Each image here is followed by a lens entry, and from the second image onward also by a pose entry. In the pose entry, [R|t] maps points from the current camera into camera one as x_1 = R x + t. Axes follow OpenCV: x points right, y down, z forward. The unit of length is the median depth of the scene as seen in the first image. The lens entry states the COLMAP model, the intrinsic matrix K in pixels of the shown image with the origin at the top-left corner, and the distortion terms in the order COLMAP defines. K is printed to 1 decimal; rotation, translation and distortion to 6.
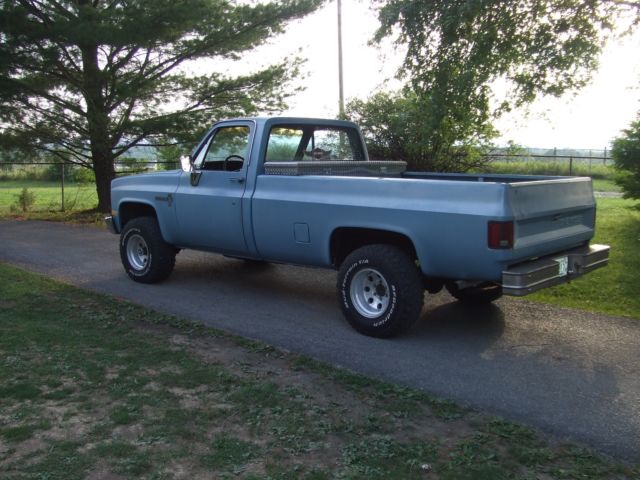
lens RADIAL K [[638.4, 0, 320.0], [0, 638.4, 240.0], [0, 0, 1]] dist [-0.052160, -0.005417]
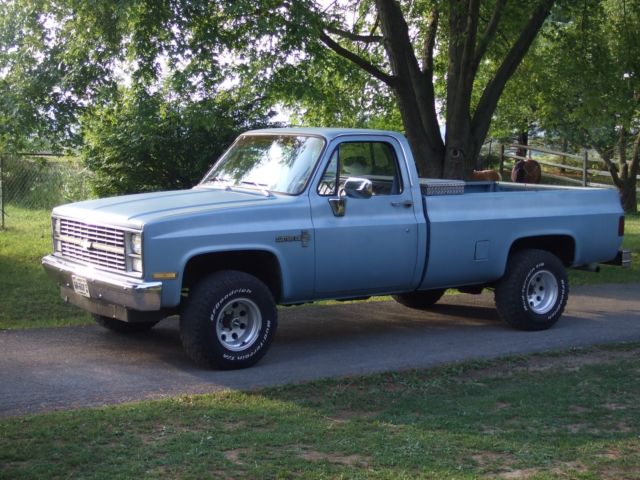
lens RADIAL K [[954.6, 0, 280.0], [0, 954.6, 236.7], [0, 0, 1]] dist [0.002532, -0.023674]
pose [[0.311357, -0.090682, 0.945956, -1.427564], [0.131982, 0.989916, 0.051455, -0.140353], [-0.941083, 0.108828, 0.320186, 0.752560]]
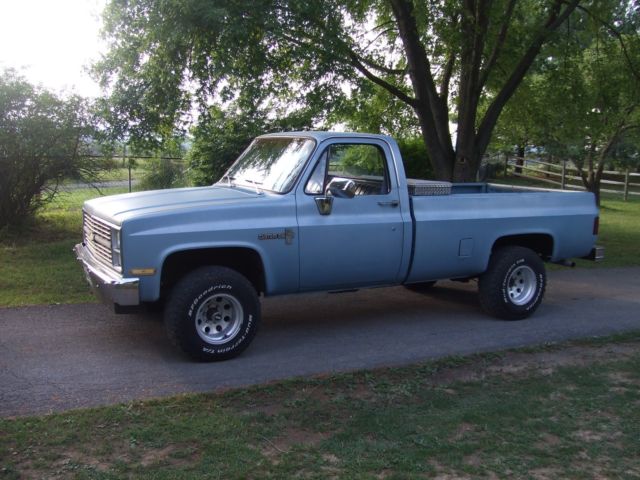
lens RADIAL K [[638.4, 0, 320.0], [0, 638.4, 240.0], [0, 0, 1]] dist [-0.052160, -0.005417]
pose [[0.365344, -0.118470, 0.923303, -1.028064], [0.116526, 0.989887, 0.080905, -0.129323], [-0.923550, 0.078031, 0.375454, 0.758799]]
